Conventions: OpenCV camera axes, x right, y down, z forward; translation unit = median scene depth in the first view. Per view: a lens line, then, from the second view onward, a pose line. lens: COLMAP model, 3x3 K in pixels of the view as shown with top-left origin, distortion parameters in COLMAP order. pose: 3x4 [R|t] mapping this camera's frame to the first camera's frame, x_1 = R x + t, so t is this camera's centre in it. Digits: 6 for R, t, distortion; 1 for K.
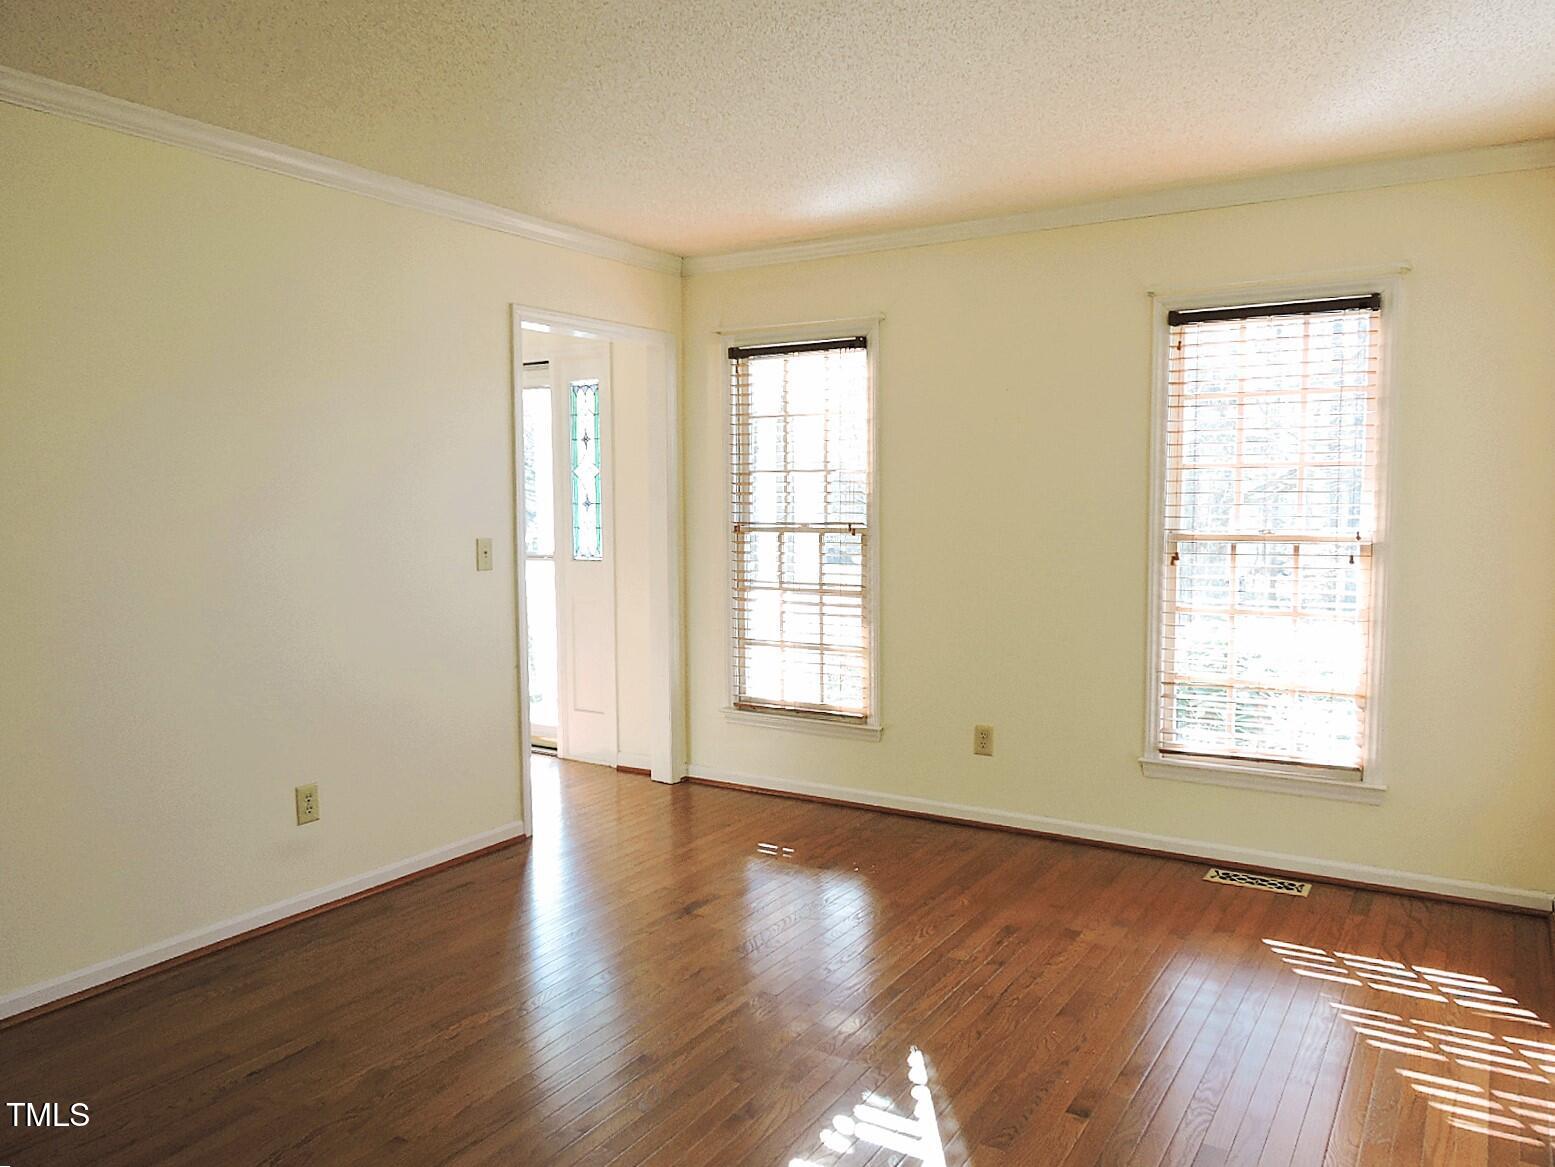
lens RADIAL K [[1147.9, 0, 777.5], [0, 1147.9, 583.5], [0, 0, 1]] dist [-0.000249, -0.006019]
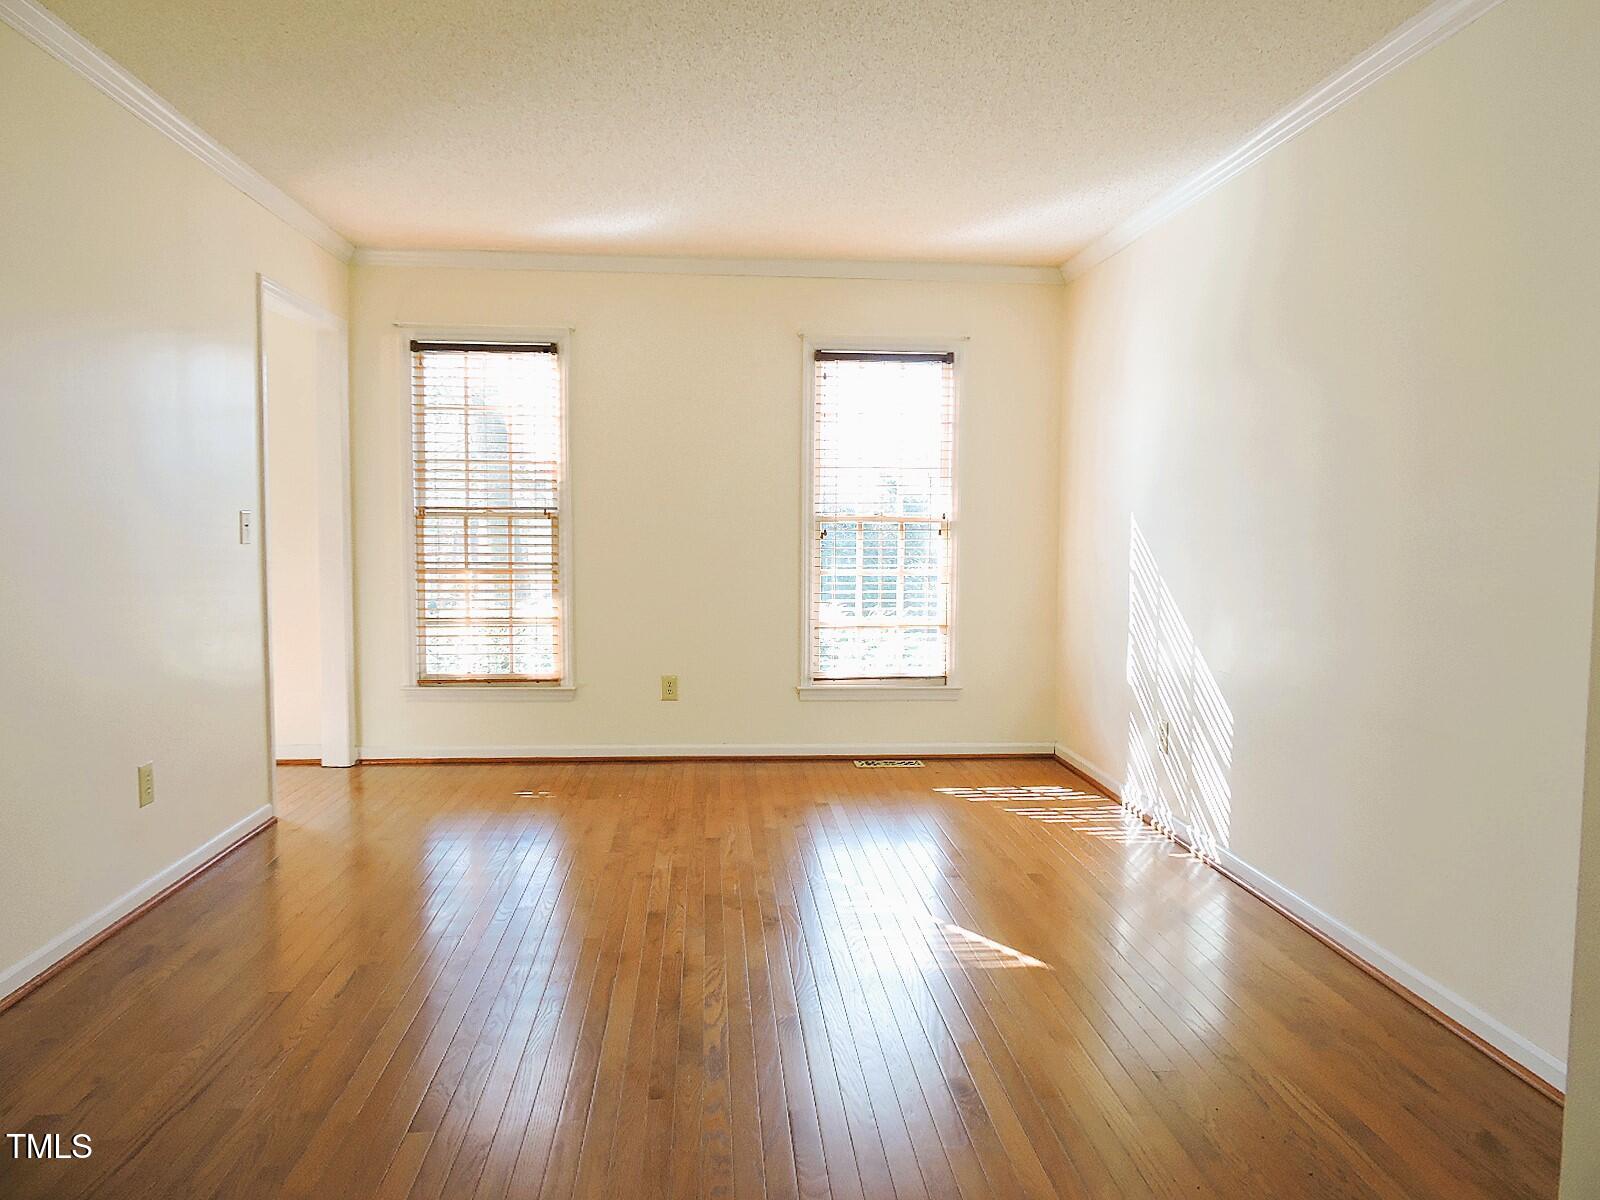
lens RADIAL K [[1146.4, 0, 807.2], [0, 1146.4, 600.8], [0, 0, 1]] dist [-0.003953, -0.000779]
pose [[0.801111, -0.029246, 0.597801, -0.406000], [0.034634, 0.999397, 0.002481, 0.044854], [-0.597513, 0.018717, 0.801641, -0.054016]]
